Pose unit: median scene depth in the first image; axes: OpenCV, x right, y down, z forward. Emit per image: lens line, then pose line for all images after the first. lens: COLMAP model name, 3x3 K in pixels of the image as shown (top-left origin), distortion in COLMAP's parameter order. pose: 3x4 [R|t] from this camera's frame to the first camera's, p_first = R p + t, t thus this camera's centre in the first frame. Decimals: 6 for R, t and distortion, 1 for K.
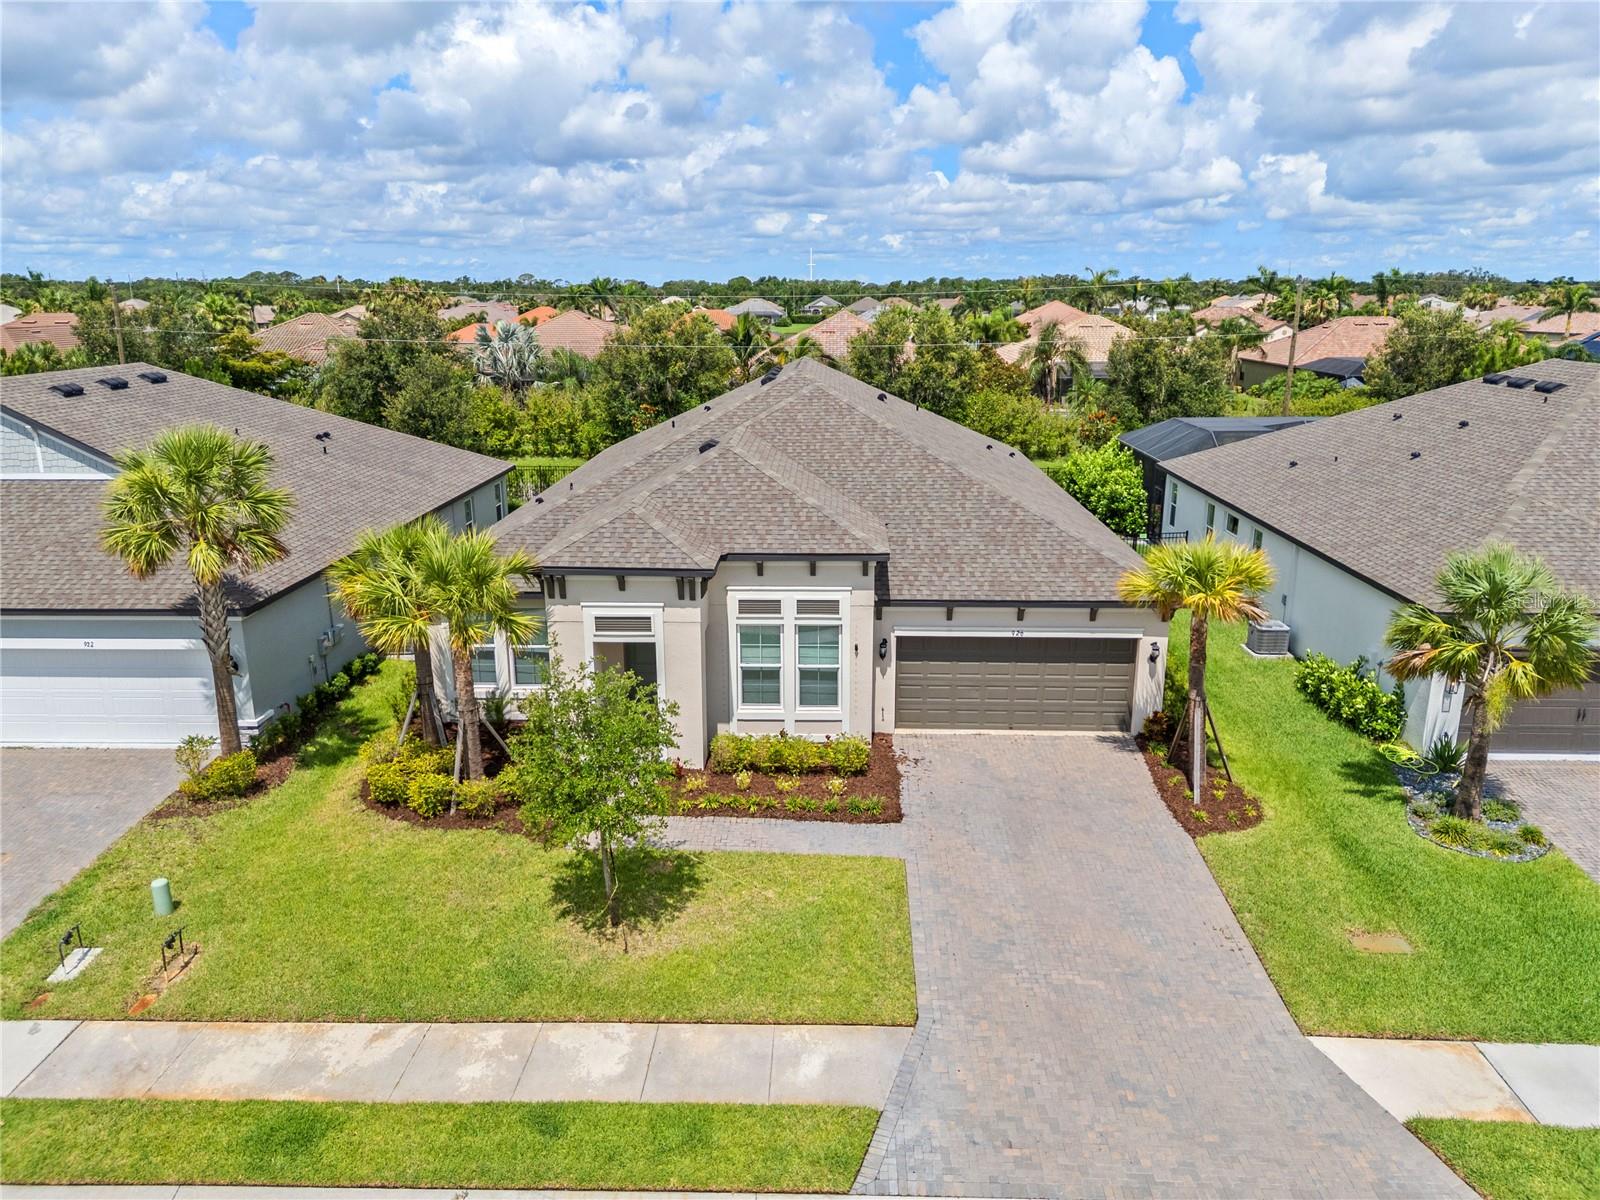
lens RADIAL K [[1125.2, 0, 800.0], [0, 1125.2, 600.0], [0, 0, 1]] dist [0.073491, -0.072404]
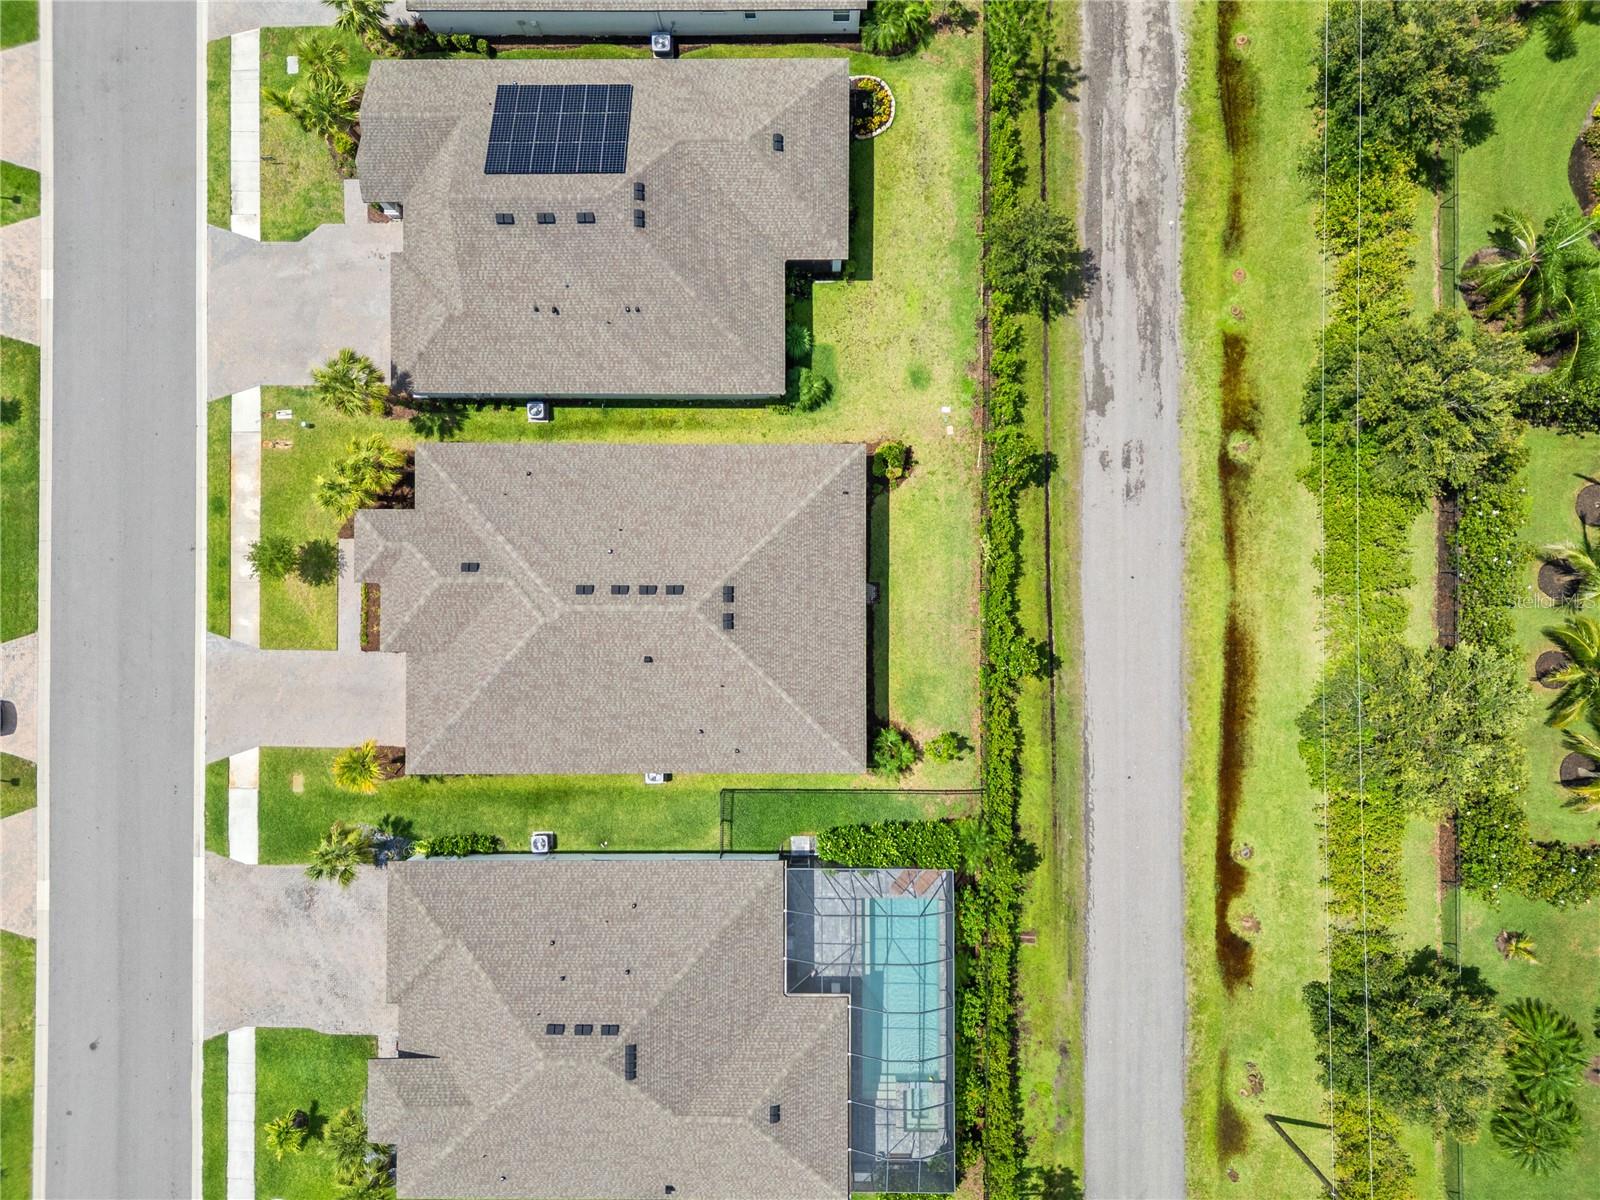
lens RADIAL K [[1125.2, 0, 800.0], [0, 1125.2, 600.0], [0, 0, 1]] dist [0.073491, -0.072404]
pose [[0.030311, 0.999533, -0.003938, 0.004358], [-0.246095, 0.011282, 0.969180, -2.614825], [0.968772, -0.028407, 0.246322, 1.242676]]
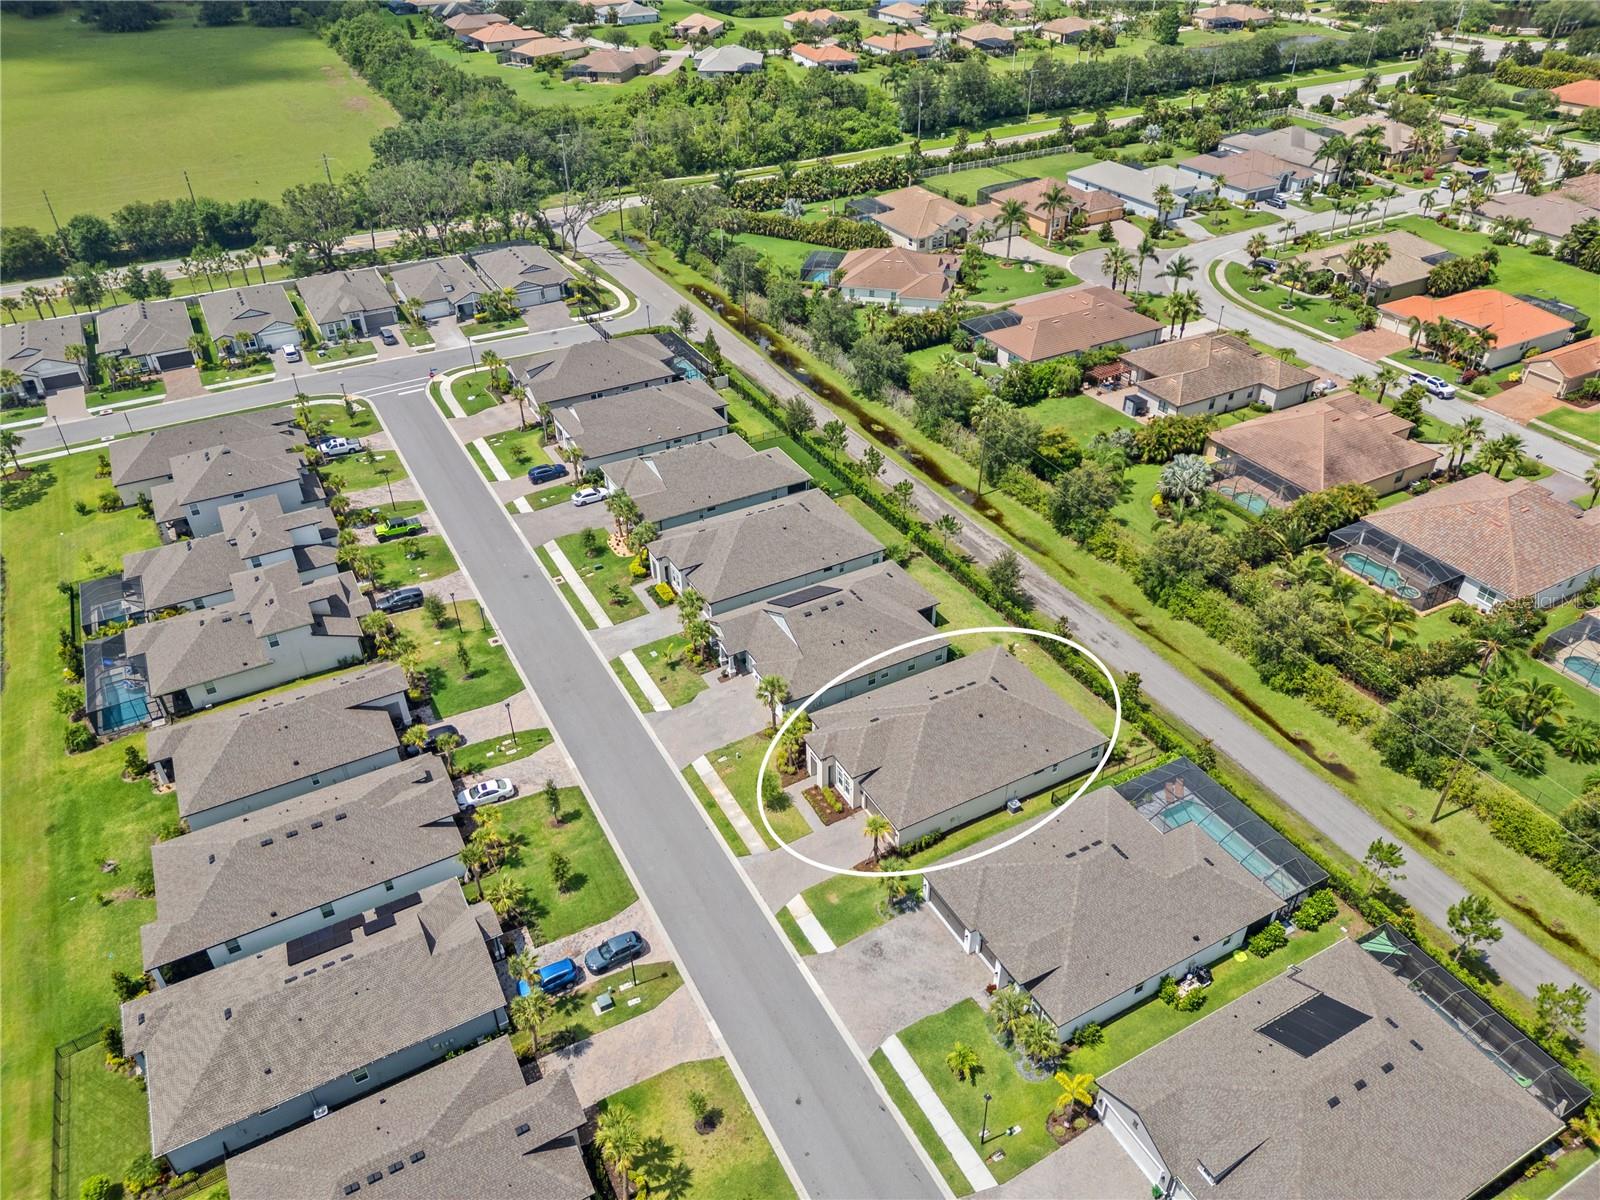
lens RADIAL K [[1125.2, 0, 800.0], [0, 1125.2, 600.0], [0, 0, 1]] dist [0.073491, -0.072404]
pose [[0.507011, 0.494286, -0.706131, 2.670339], [-0.219892, 0.866302, 0.448519, -2.509755], [0.833419, -0.072131, 0.547914, -1.501859]]
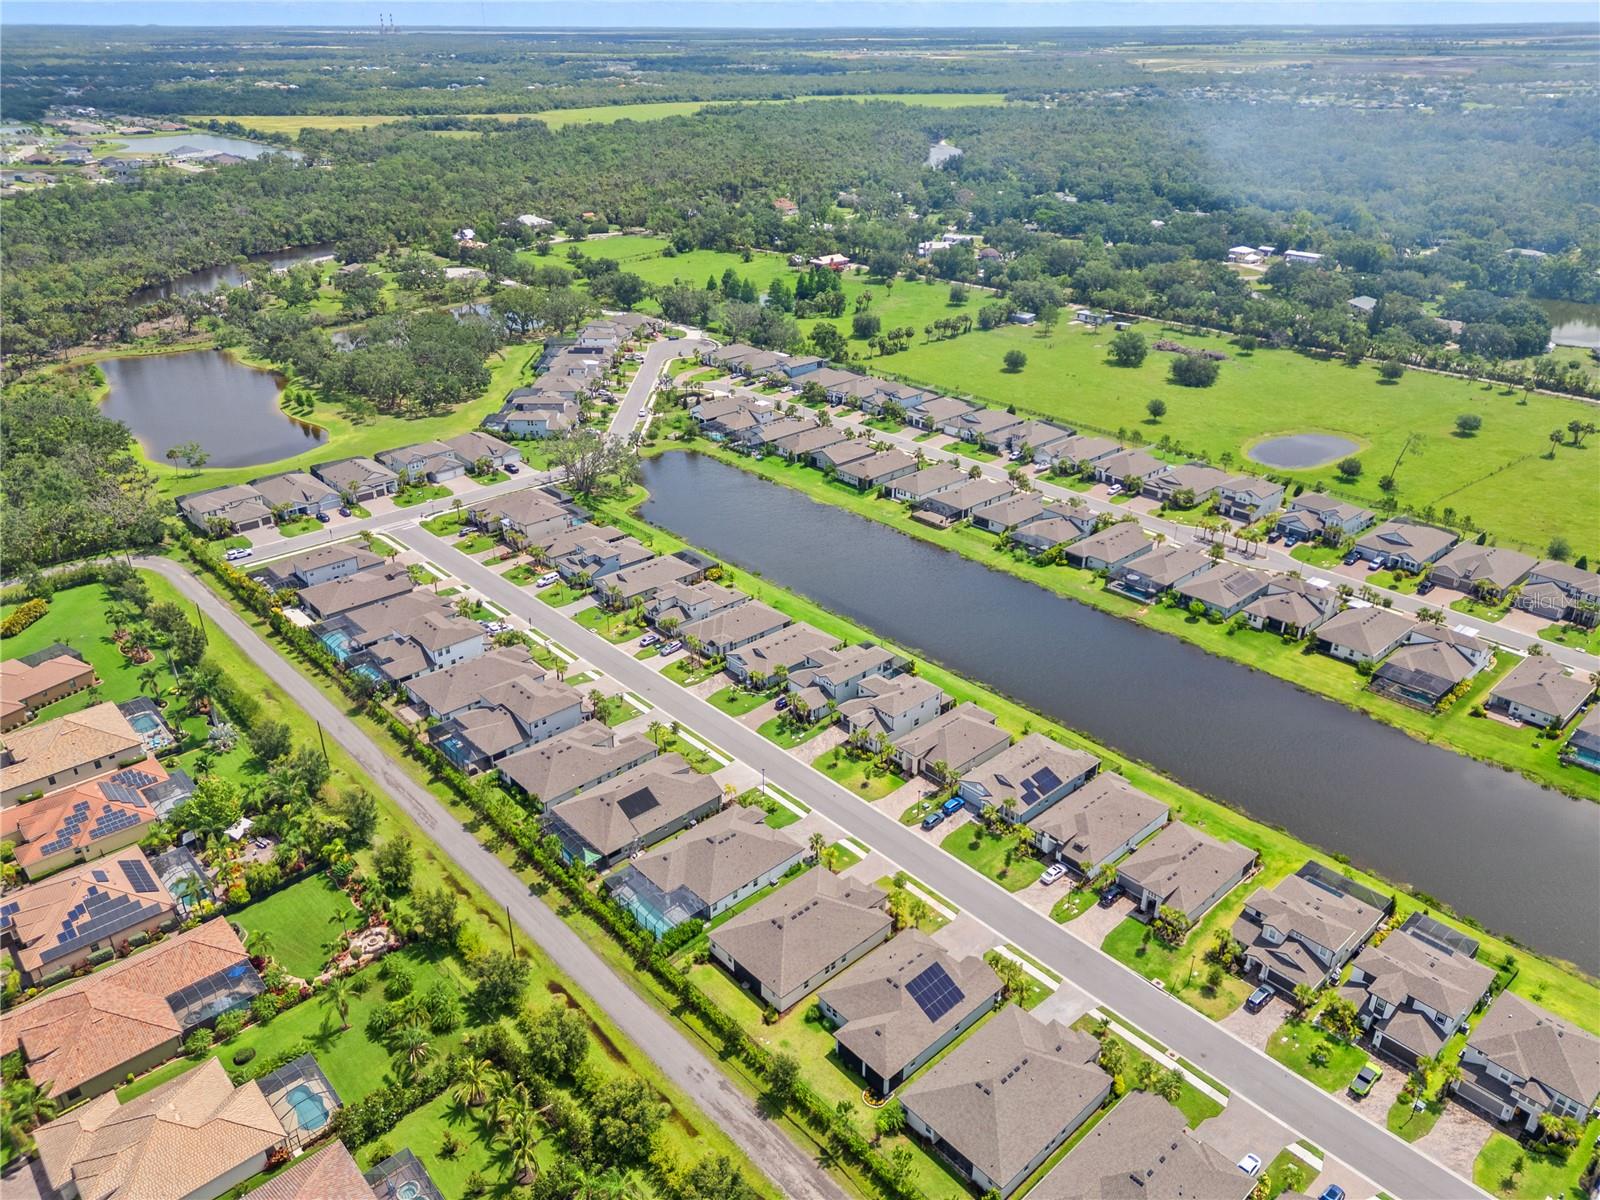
lens RADIAL K [[1125.2, 0, 800.0], [0, 1125.2, 600.0], [0, 0, 1]] dist [0.073491, -0.072404]
pose [[-0.698894, -0.315950, 0.641656, -4.010765], [0.193309, 0.780305, 0.594773, -6.123696], [-0.688607, 0.539721, -0.484274, 3.911739]]
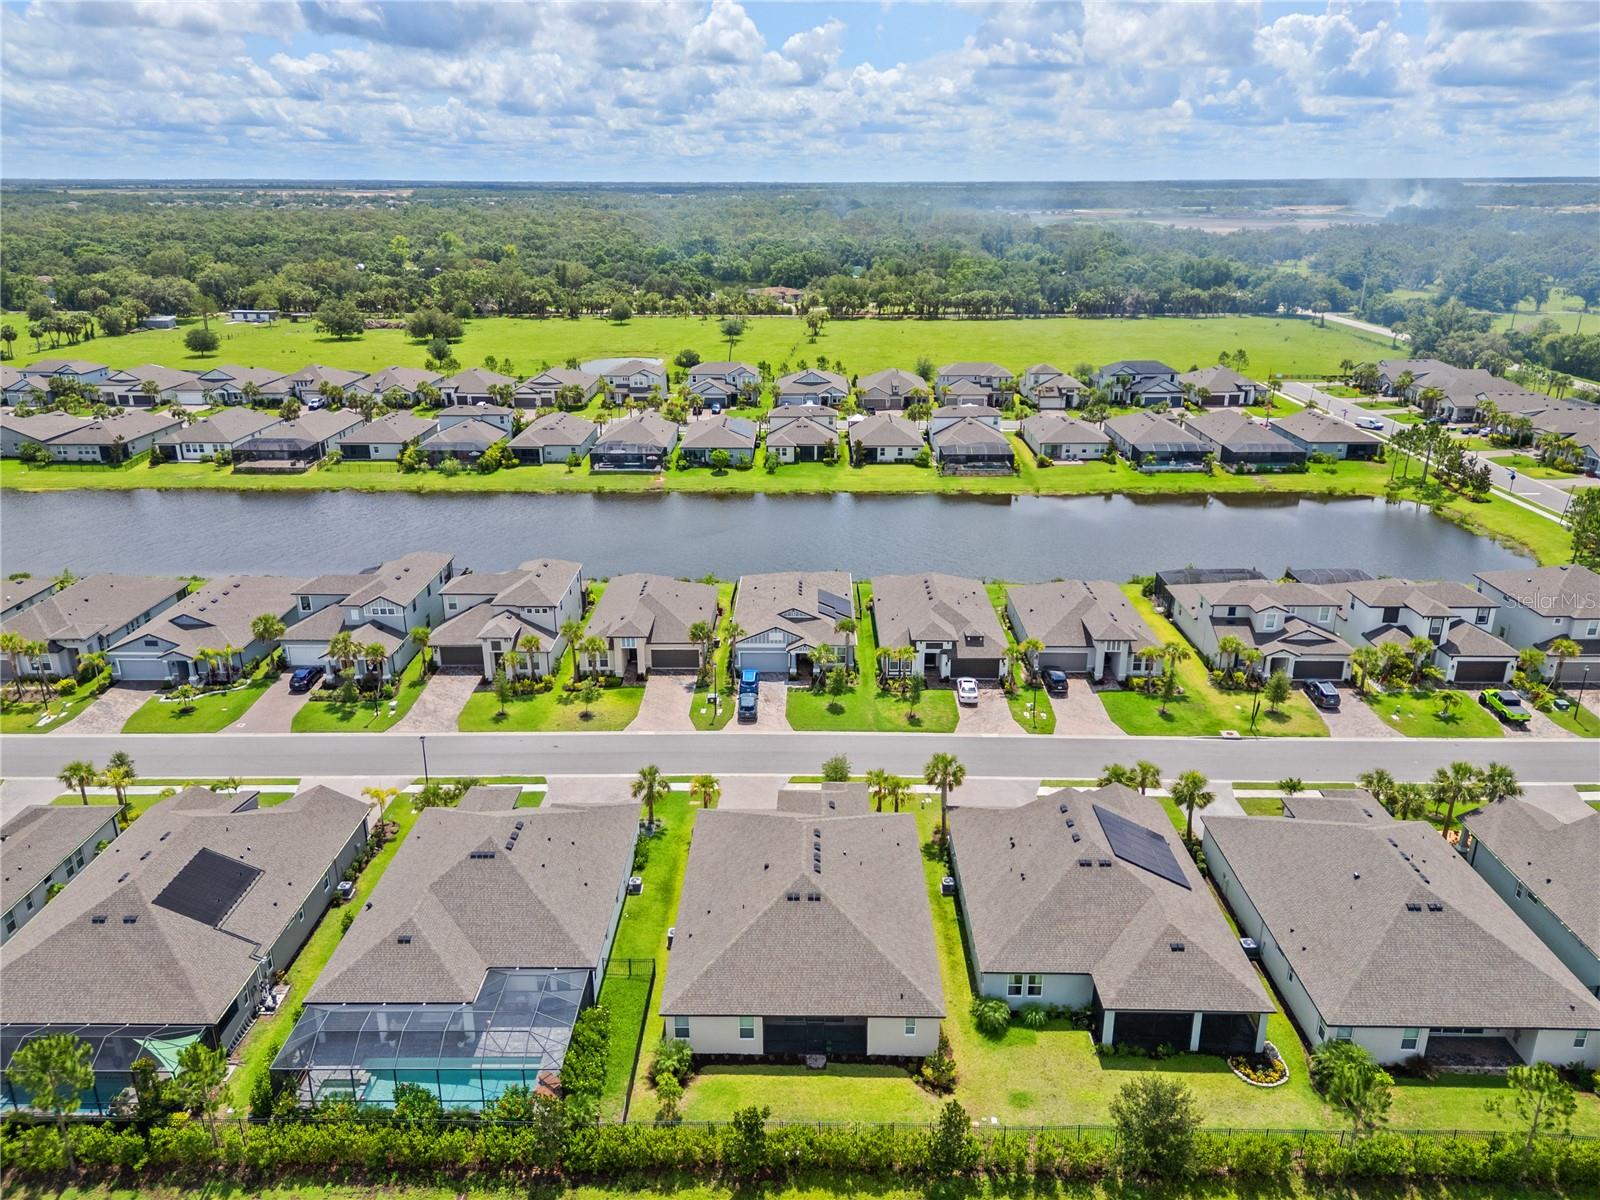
lens RADIAL K [[1150.5, 0, 796.2], [0, 1150.5, 597.9], [0, 0, 1]] dist [0.083635, -0.094723]
pose [[-0.999860, 0.009964, -0.013452, 0.062813], [0.000390, 0.817217, 0.576330, -2.805007], [0.016736, 0.576244, -0.817106, 3.763346]]
